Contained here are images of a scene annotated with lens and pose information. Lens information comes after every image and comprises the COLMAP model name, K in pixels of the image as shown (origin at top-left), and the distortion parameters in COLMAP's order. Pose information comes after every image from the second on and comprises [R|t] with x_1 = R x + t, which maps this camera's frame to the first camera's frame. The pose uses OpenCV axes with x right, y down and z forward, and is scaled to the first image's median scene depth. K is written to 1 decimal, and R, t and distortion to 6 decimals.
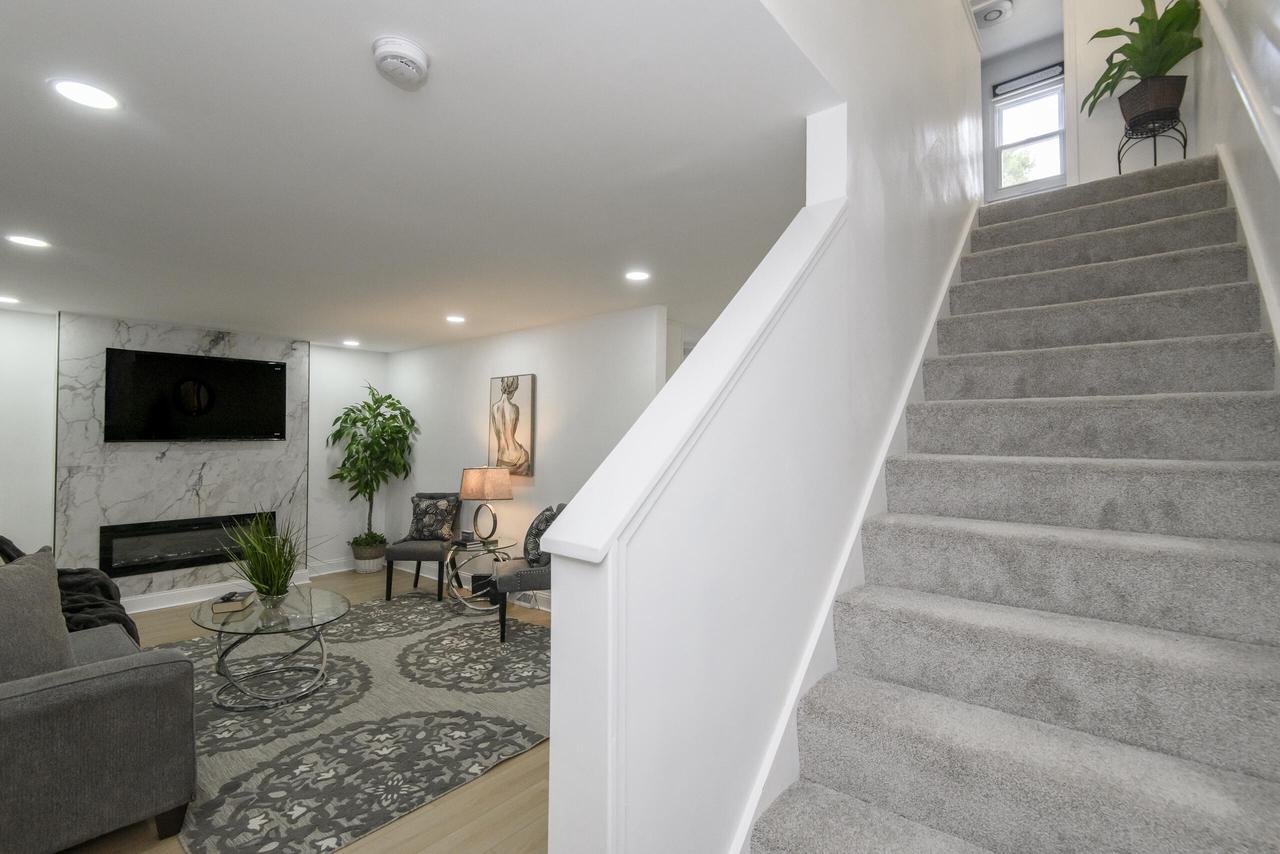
lens RADIAL K [[578.9, 0, 641.6], [0, 578.9, 427.2], [0, 0, 1]] dist [0.038767, -0.030546]
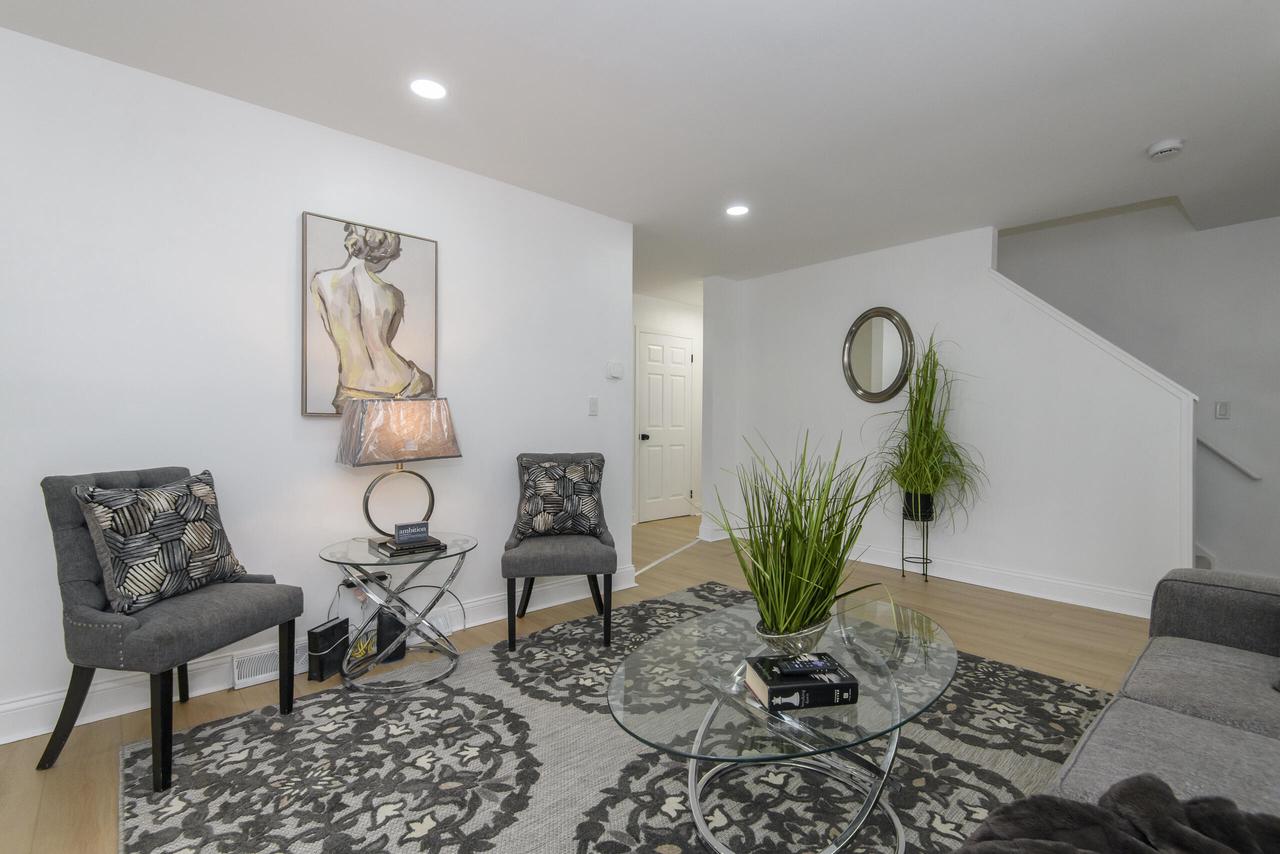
lens RADIAL K [[578.9, 0, 641.6], [0, 578.9, 427.2], [0, 0, 1]] dist [0.038767, -0.030546]
pose [[0.140639, -0.007844, 0.990030, -0.720611], [-0.022585, 0.999683, 0.011129, 0.081085], [-0.989803, -0.023925, 0.140417, 0.688048]]
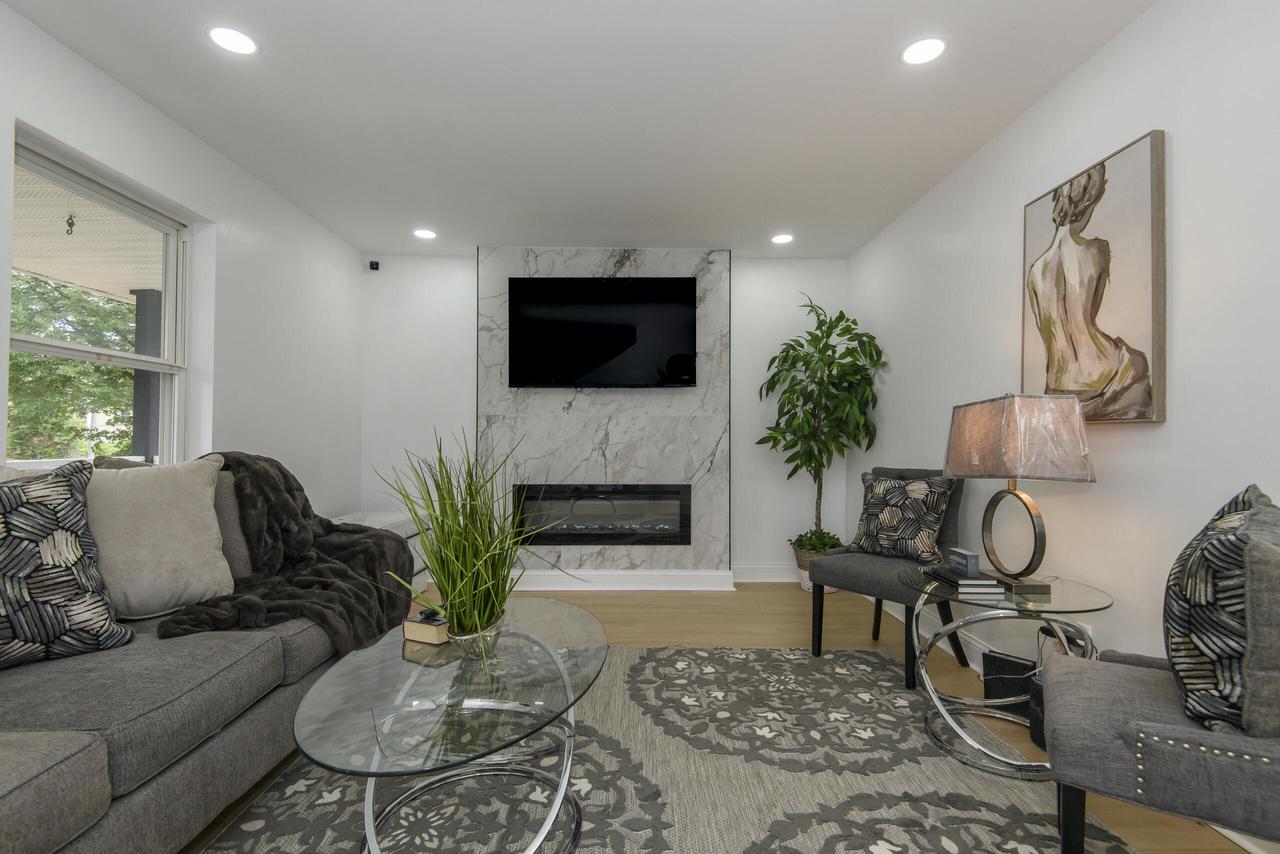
lens RADIAL K [[578.9, 0, 641.6], [0, 578.9, 427.2], [0, 0, 1]] dist [0.038767, -0.030546]
pose [[0.653230, -0.017659, -0.756954, -0.122578], [0.011094, 0.999844, -0.013752, 0.087431], [0.757078, 0.000586, 0.653324, 0.515974]]
